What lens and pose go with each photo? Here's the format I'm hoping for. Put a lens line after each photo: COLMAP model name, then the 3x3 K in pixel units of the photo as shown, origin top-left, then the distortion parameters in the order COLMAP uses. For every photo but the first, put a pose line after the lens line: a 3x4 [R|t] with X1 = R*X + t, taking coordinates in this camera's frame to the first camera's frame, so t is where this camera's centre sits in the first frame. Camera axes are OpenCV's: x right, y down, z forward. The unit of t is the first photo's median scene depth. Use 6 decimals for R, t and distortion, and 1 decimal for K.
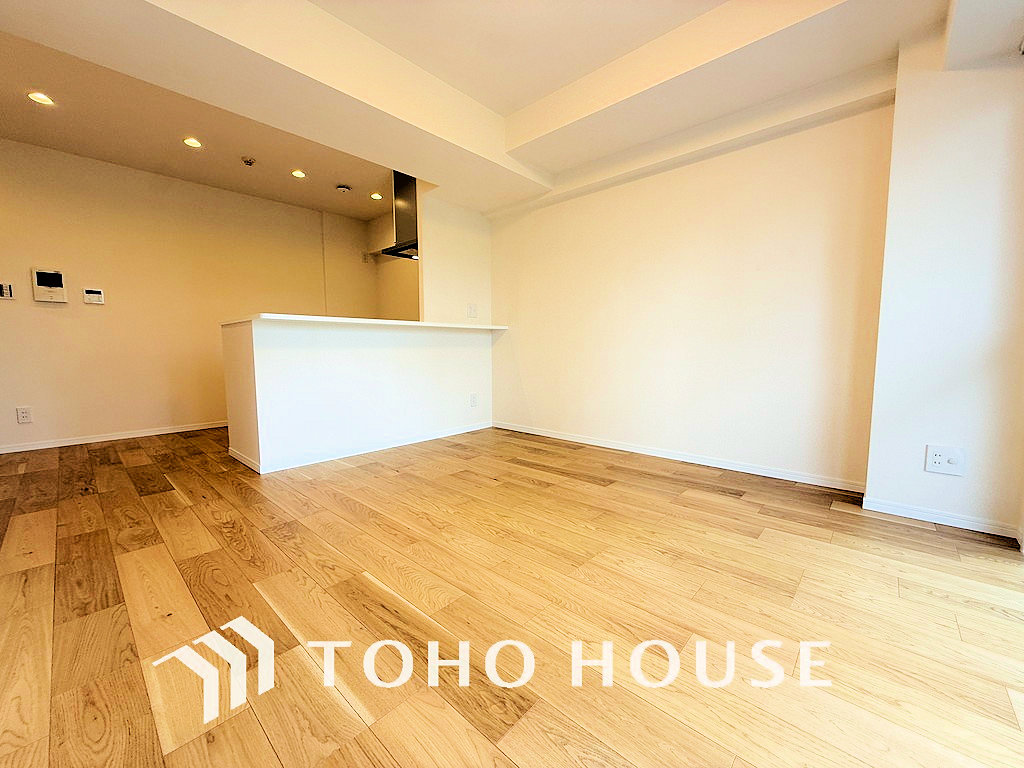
lens RADIAL K [[408.9, 0, 508.8], [0, 408.9, 383.8], [0, 0, 1]] dist [-0.000367, 0.000355]
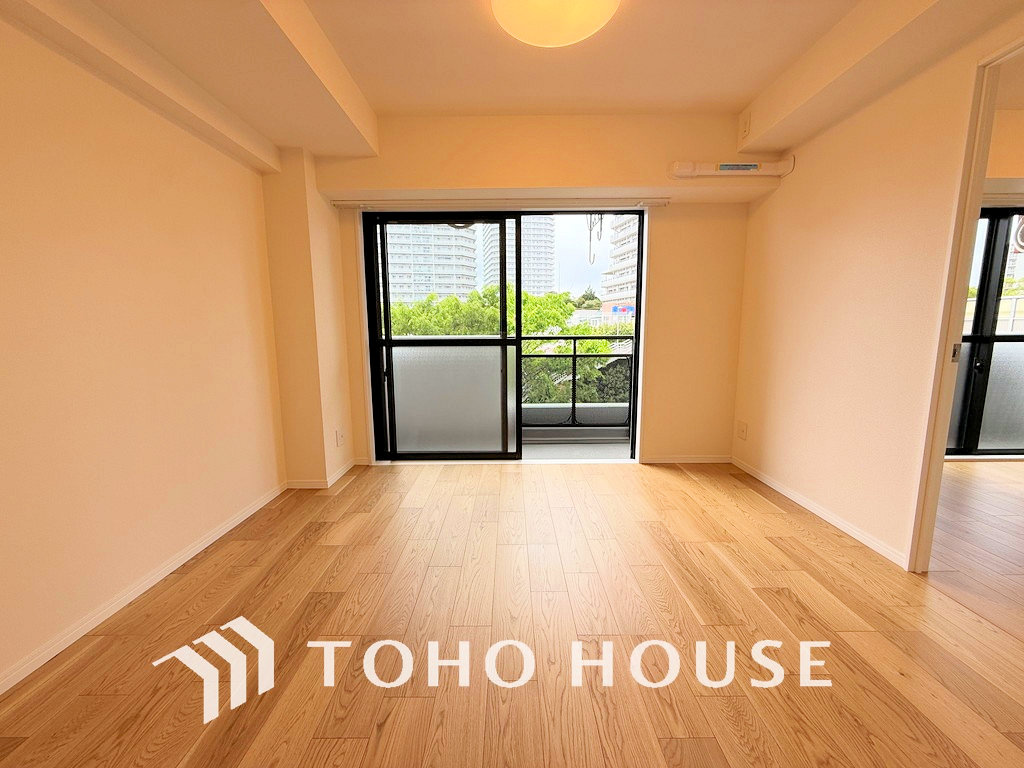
lens RADIAL K [[408.9, 0, 508.8], [0, 408.9, 383.8], [0, 0, 1]] dist [-0.000367, 0.000355]
pose [[-0.673614, -0.091287, 0.733424, -0.404028], [0.077307, 0.978197, 0.192755, -0.198960], [-0.735029, 0.186541, -0.651870, 1.073384]]
